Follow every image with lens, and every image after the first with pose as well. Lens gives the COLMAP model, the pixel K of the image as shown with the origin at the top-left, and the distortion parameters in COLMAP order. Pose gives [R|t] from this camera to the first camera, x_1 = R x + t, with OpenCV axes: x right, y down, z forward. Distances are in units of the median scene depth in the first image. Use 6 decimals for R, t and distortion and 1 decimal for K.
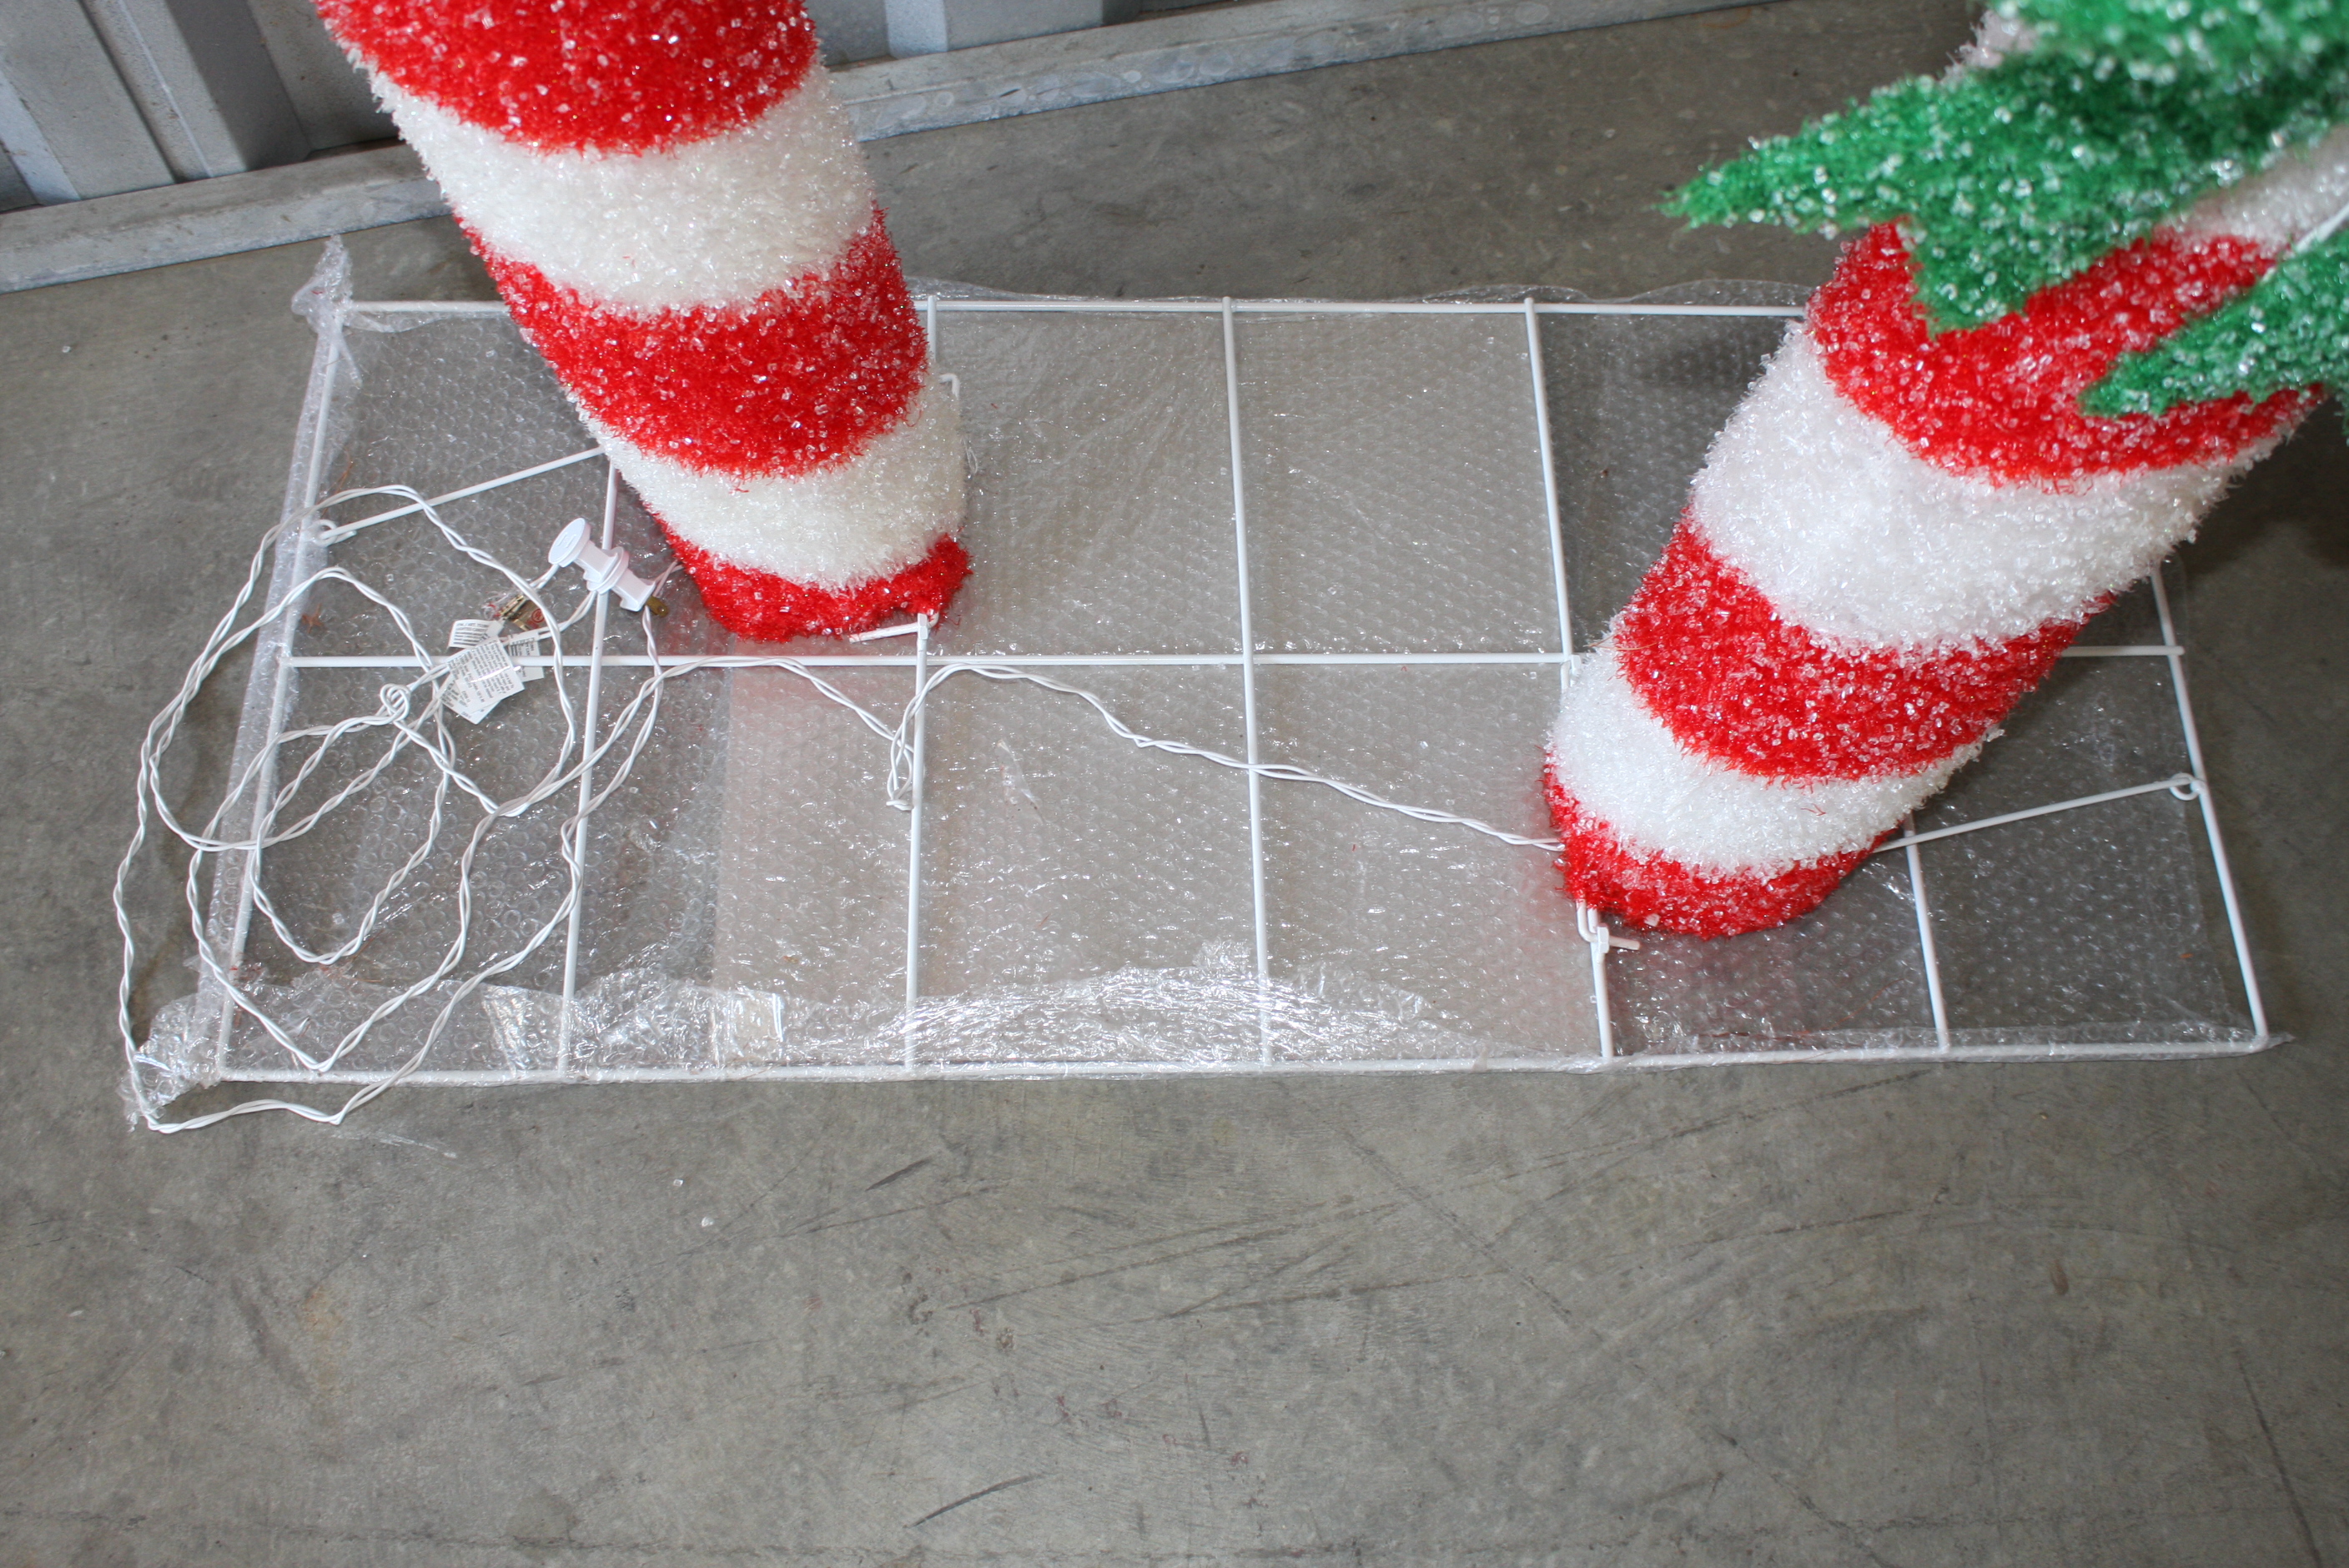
lens RADIAL K [[2276.9, 0, 1182.2], [0, 2276.9, 786.3], [0, 0, 1]] dist [-0.087908, 0.000000]
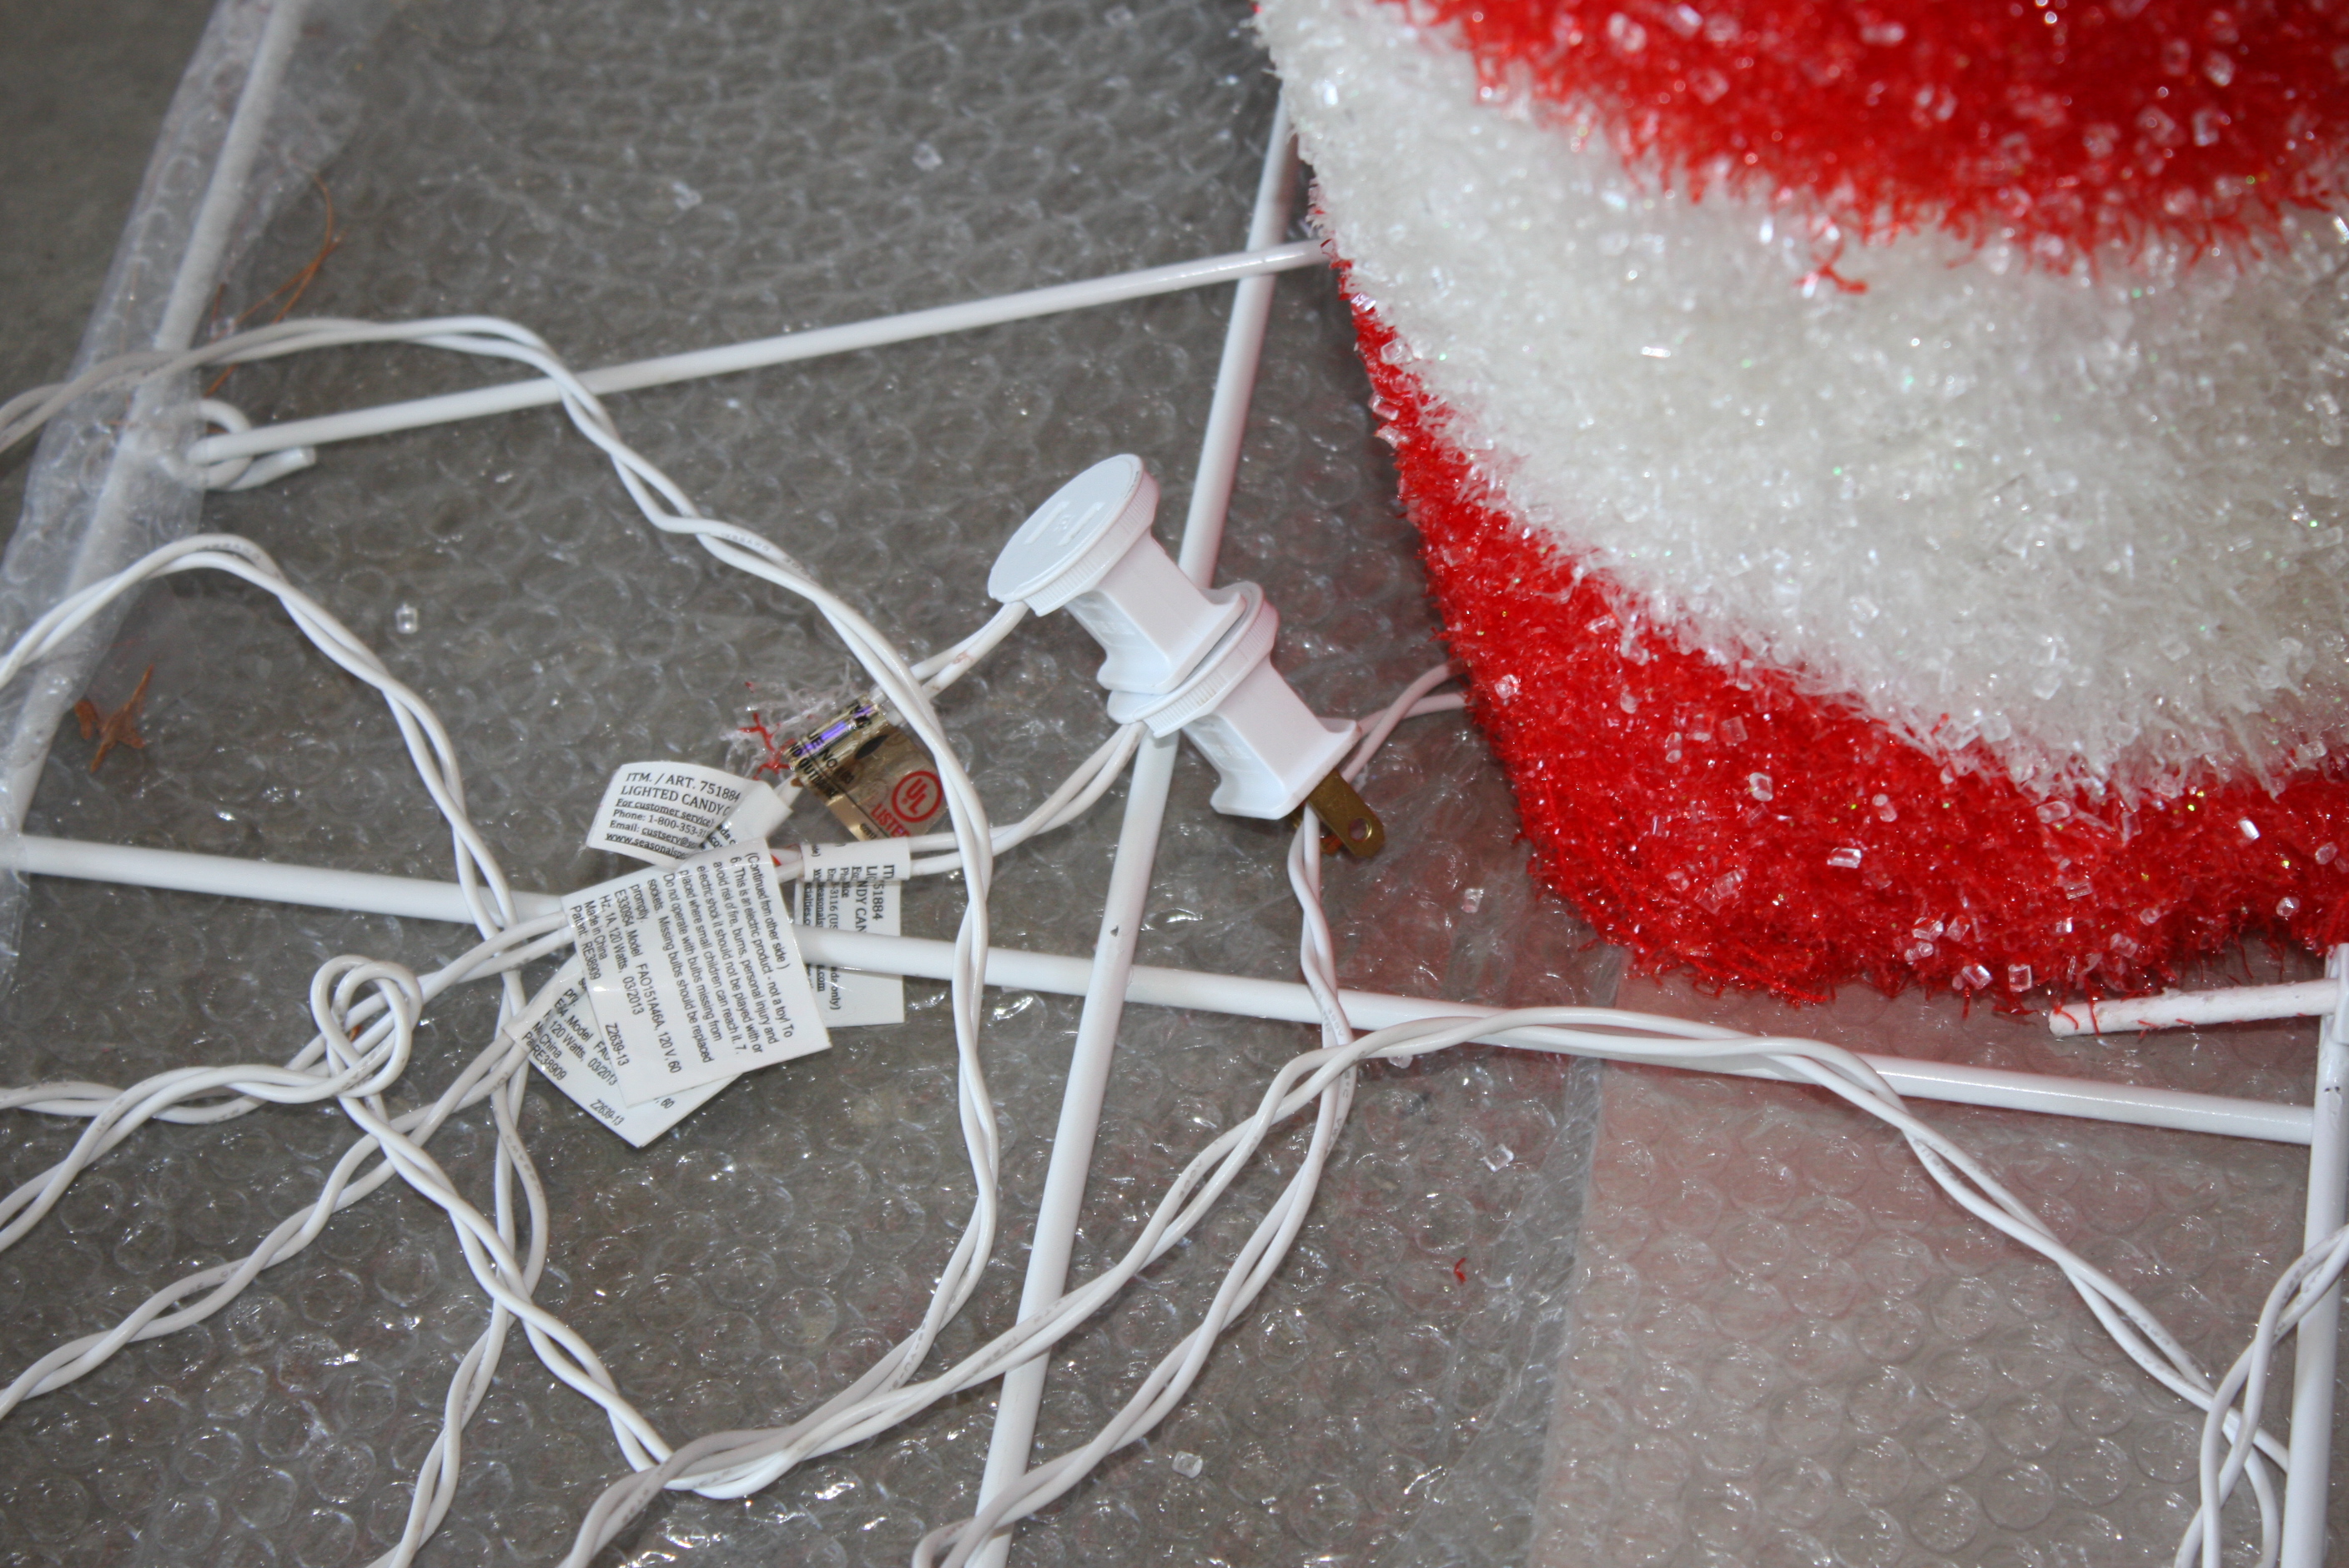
lens RADIAL K [[5809.7, 0, 1173.4], [0, 5809.7, 778.5], [0, 0, 1]] dist [0.110548, 0.000000]
pose [[0.975652, 0.105482, -0.192291, -0.121582], [-0.141133, 0.973060, -0.182306, 0.046671], [0.167881, 0.205006, 0.964255, 0.332289]]
